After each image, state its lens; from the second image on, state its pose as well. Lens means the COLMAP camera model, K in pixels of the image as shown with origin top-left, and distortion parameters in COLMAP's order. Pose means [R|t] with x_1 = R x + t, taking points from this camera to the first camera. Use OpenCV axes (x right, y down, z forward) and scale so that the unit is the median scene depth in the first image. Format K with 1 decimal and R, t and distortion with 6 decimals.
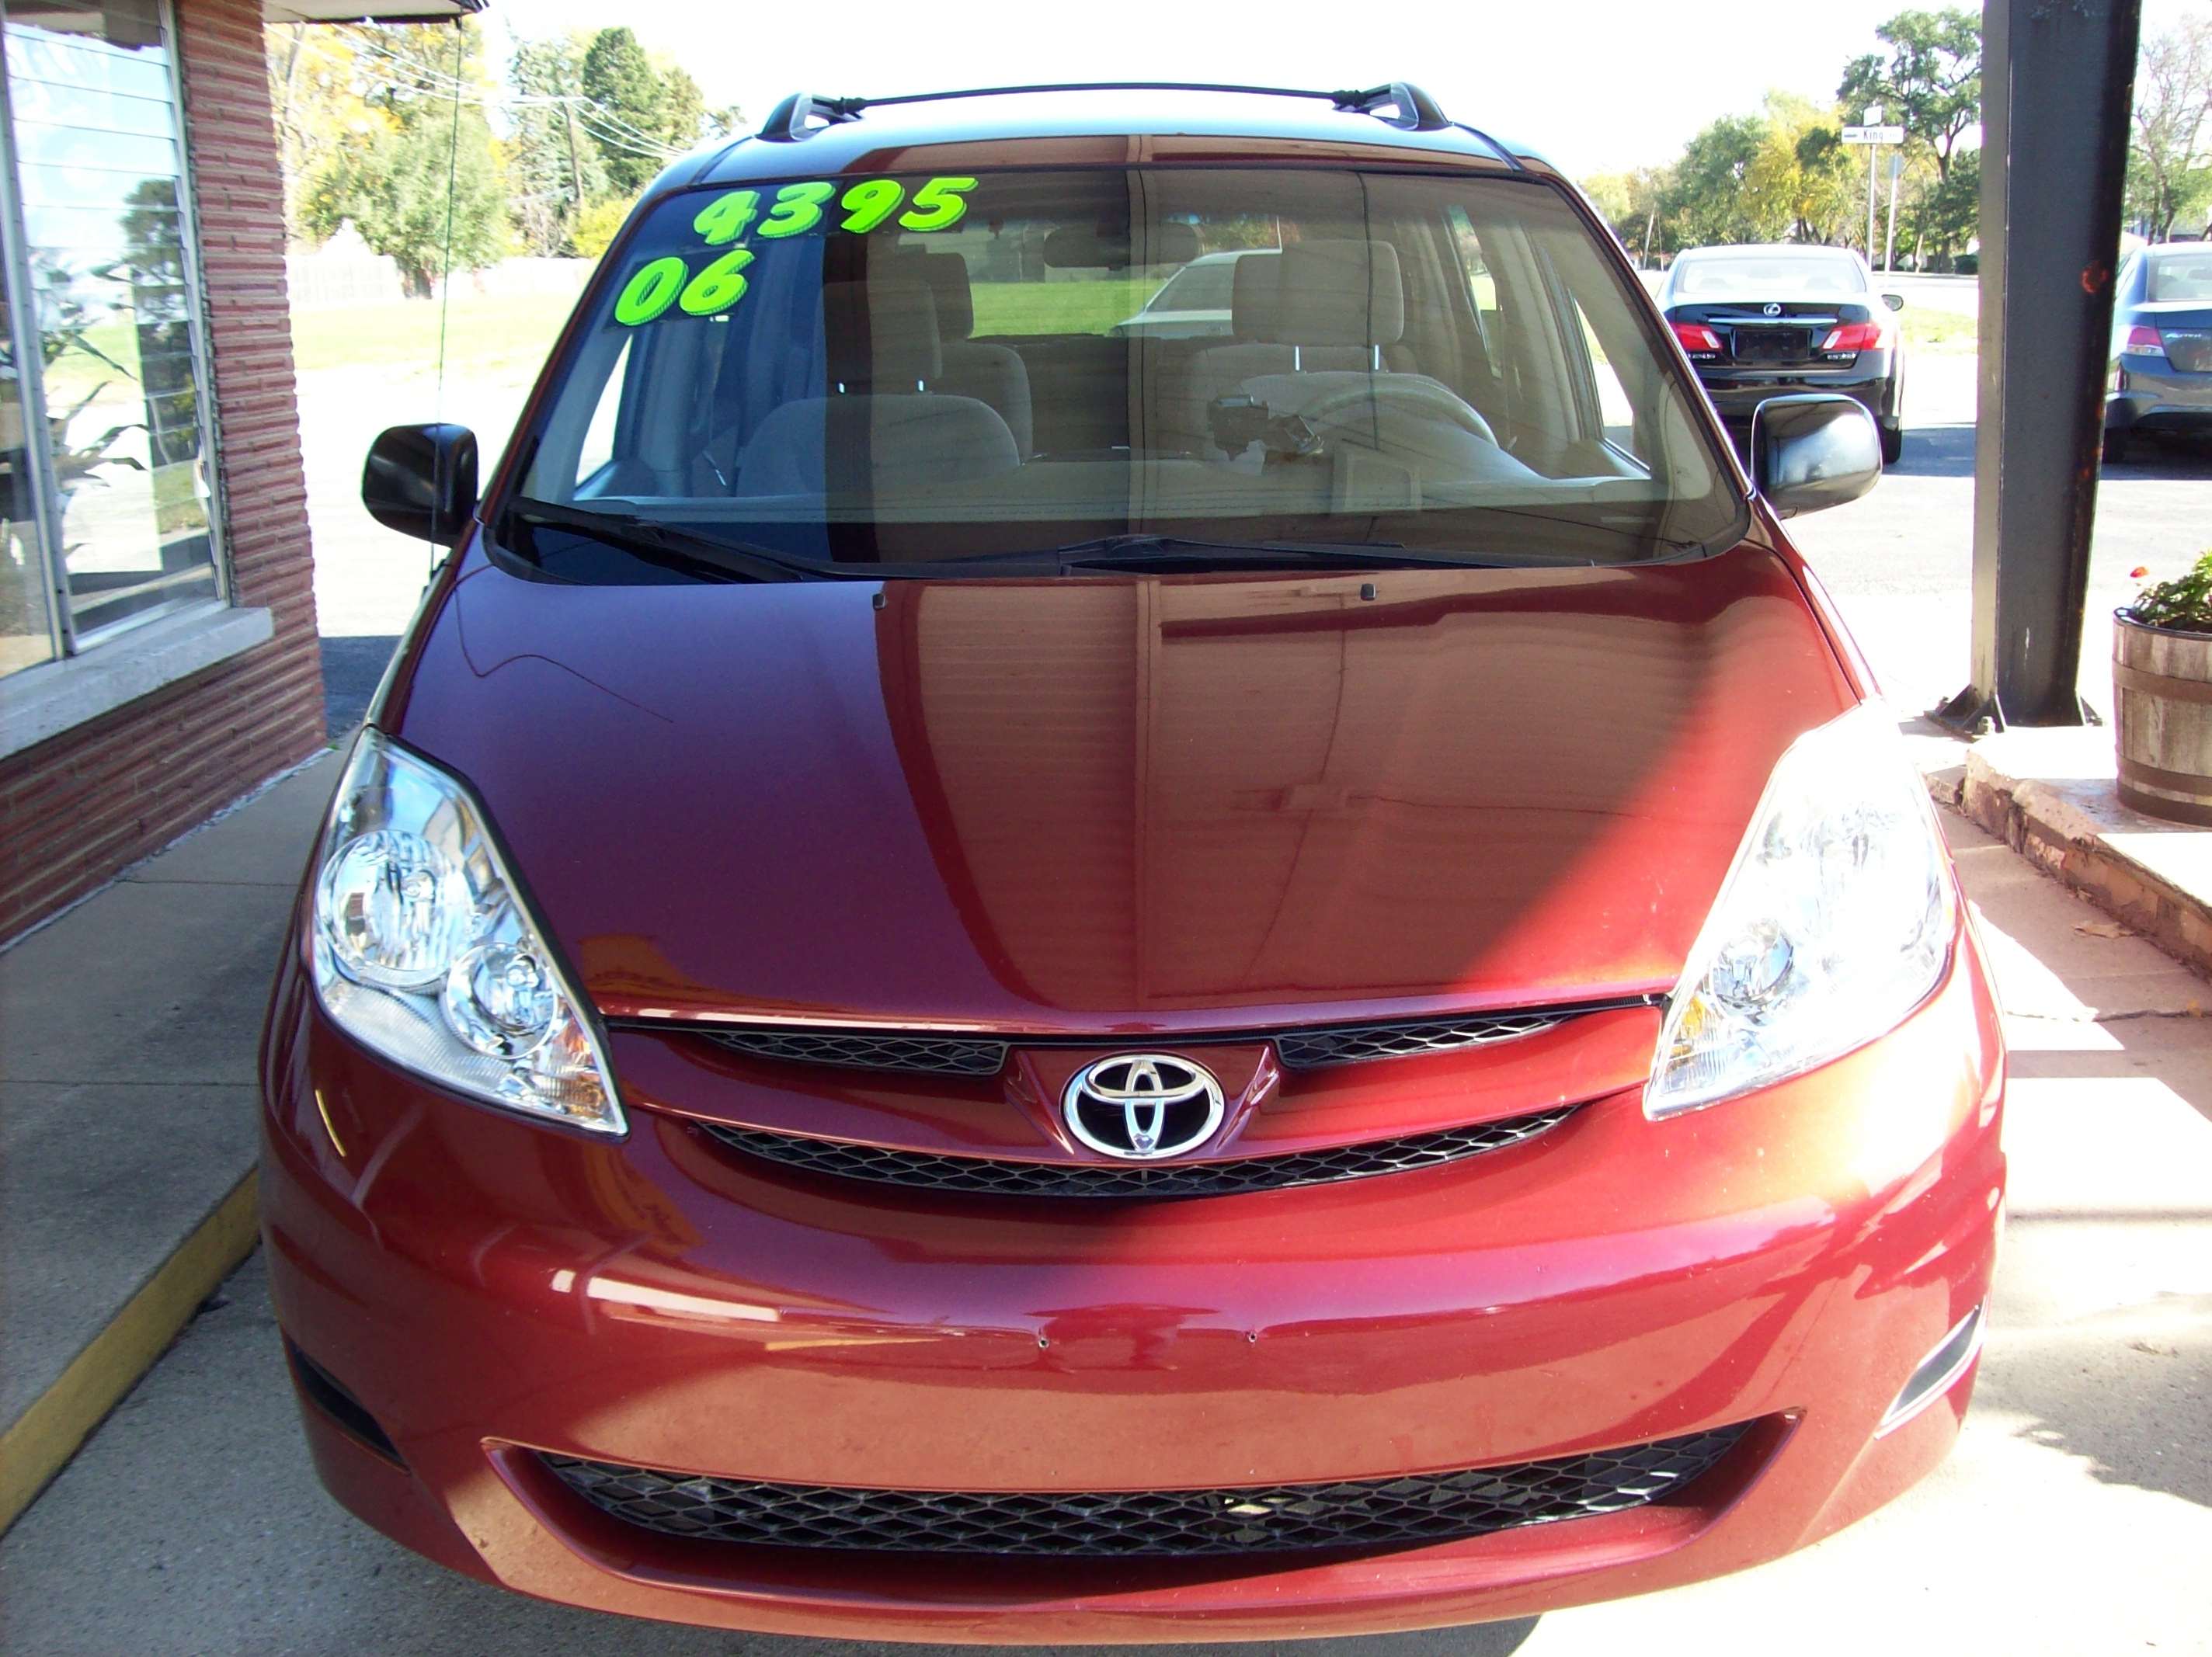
lens RADIAL K [[2334.1, 0, 1106.1], [0, 2334.1, 840.6], [0, 0, 1]] dist [-0.132644, 0.000000]
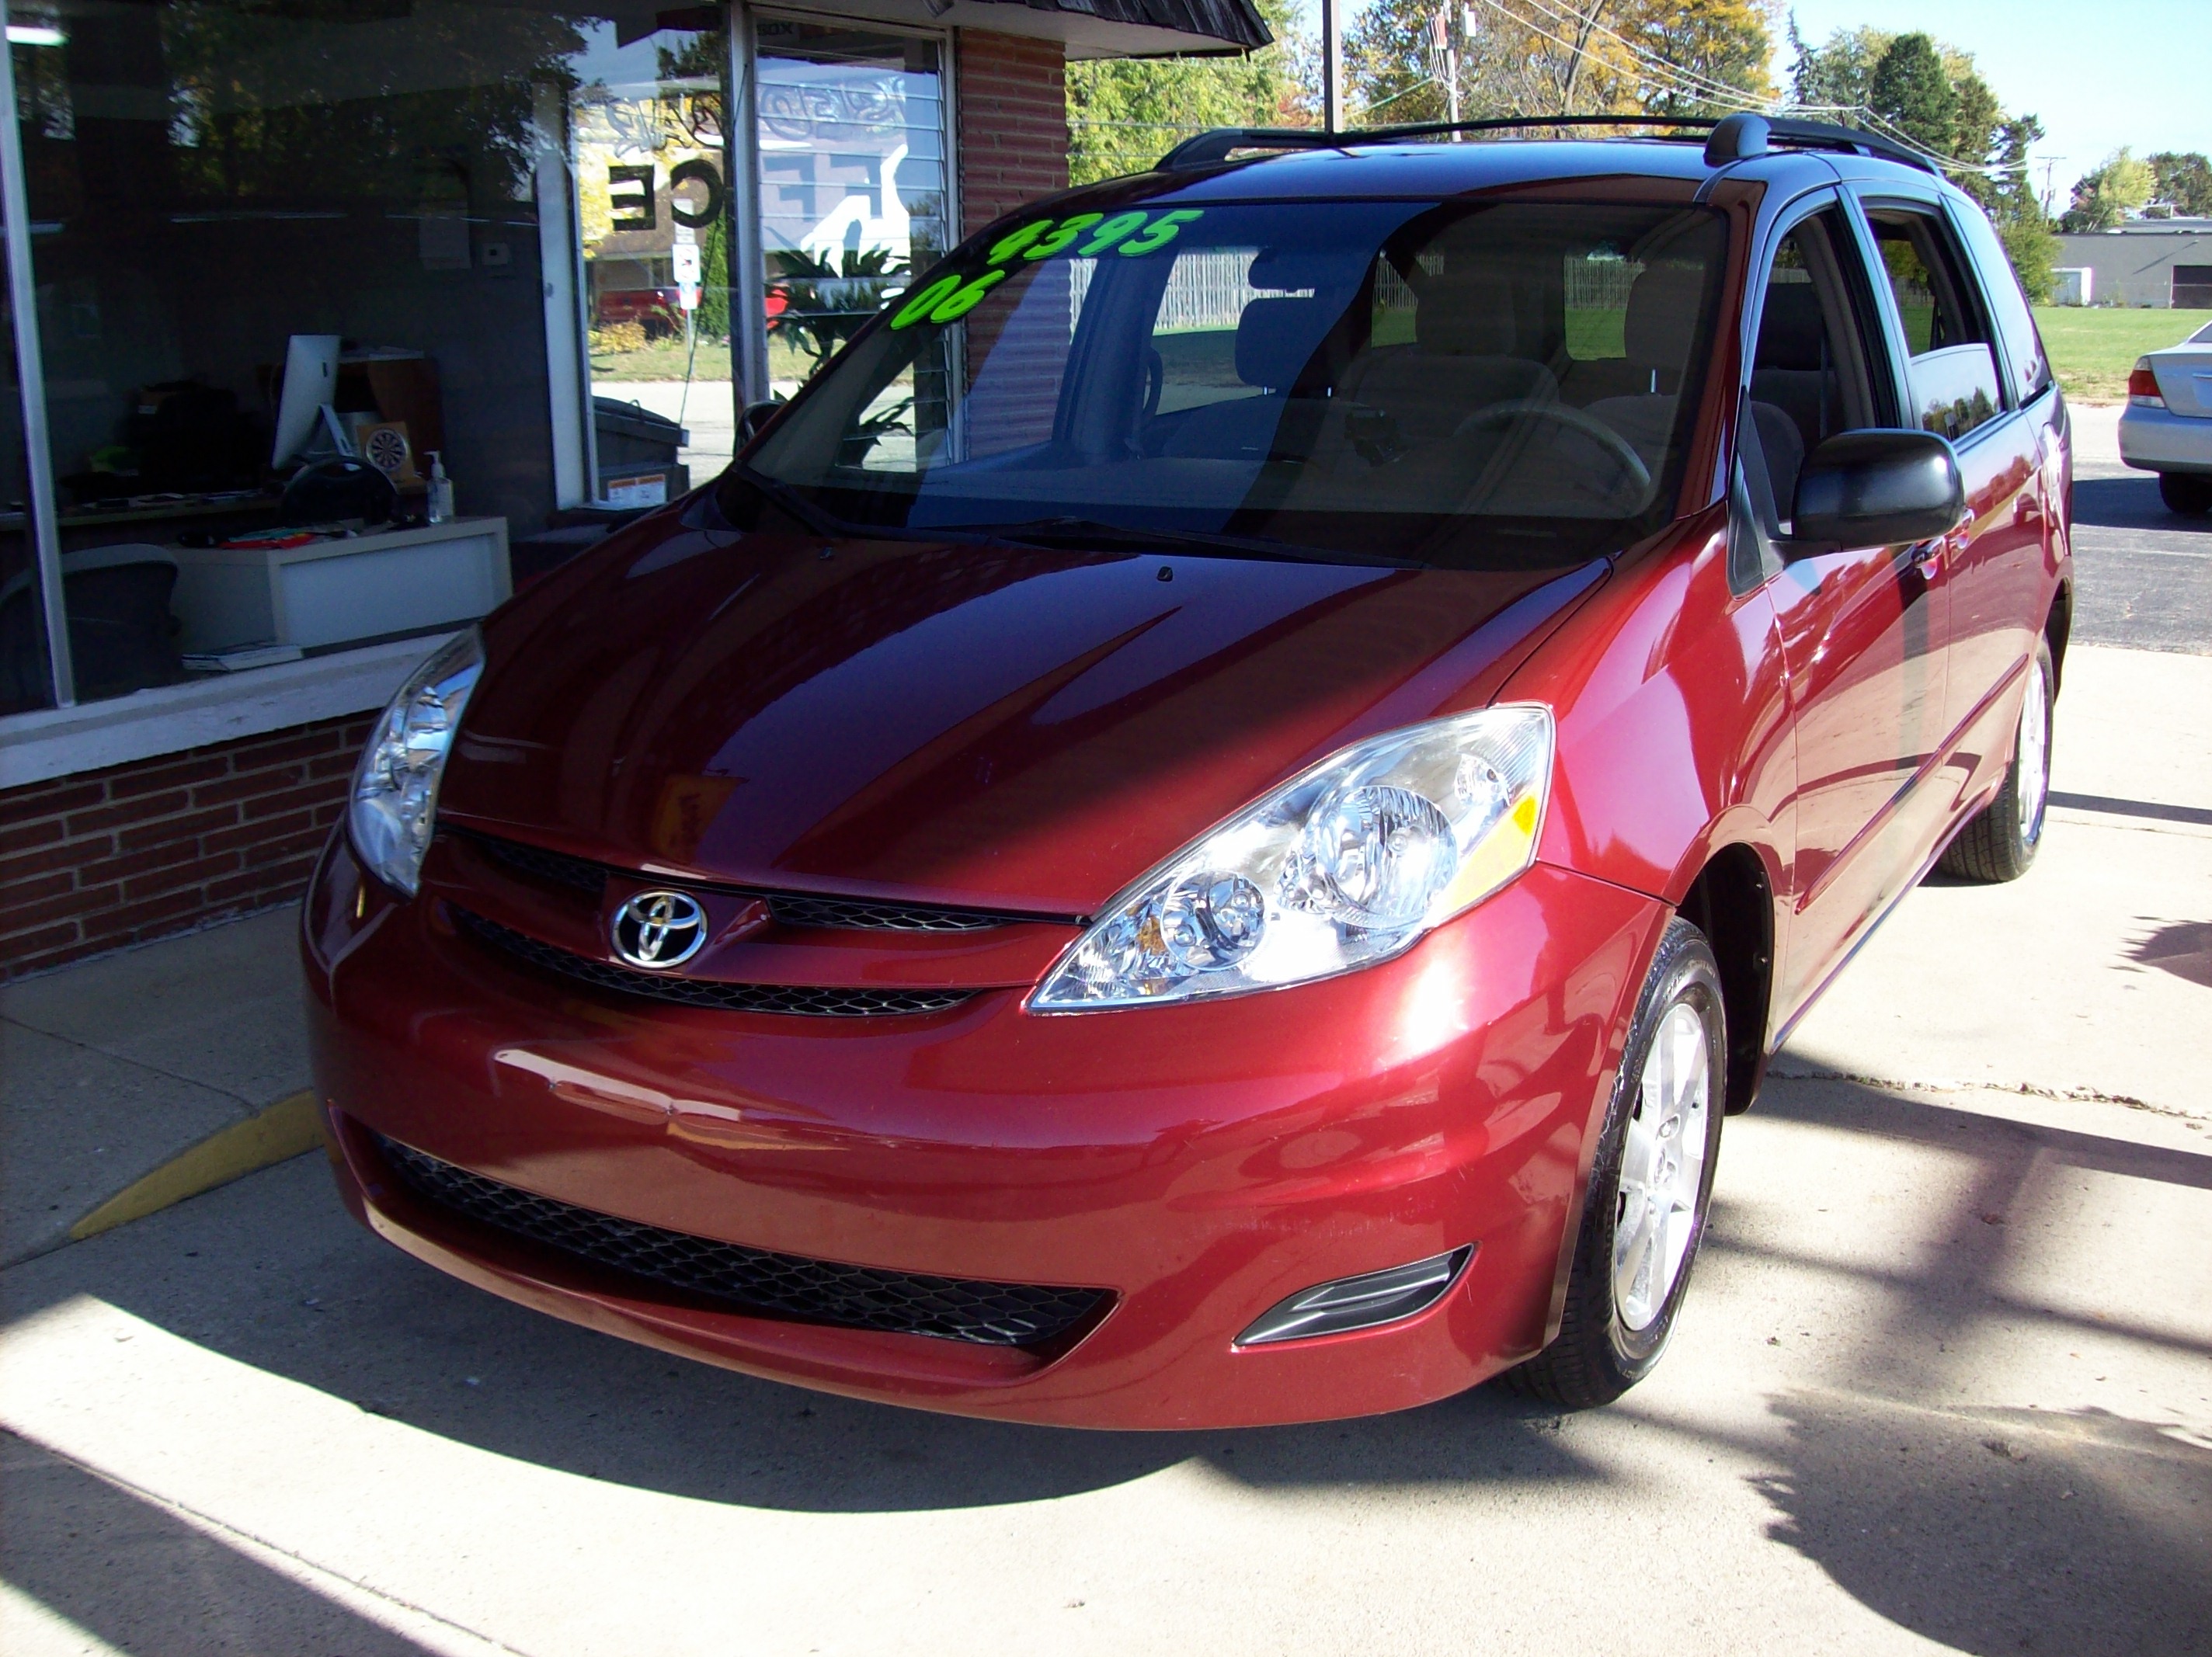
lens RADIAL K [[2334.1, 0, 1111.3], [0, 2334.1, 812.6], [0, 0, 1]] dist [-0.132644, 0.000000]
pose [[0.854818, 0.123460, -0.504027, 0.324891], [-0.130254, 0.991239, 0.021893, -0.004974], [0.502315, 0.046937, 0.863410, -0.004230]]
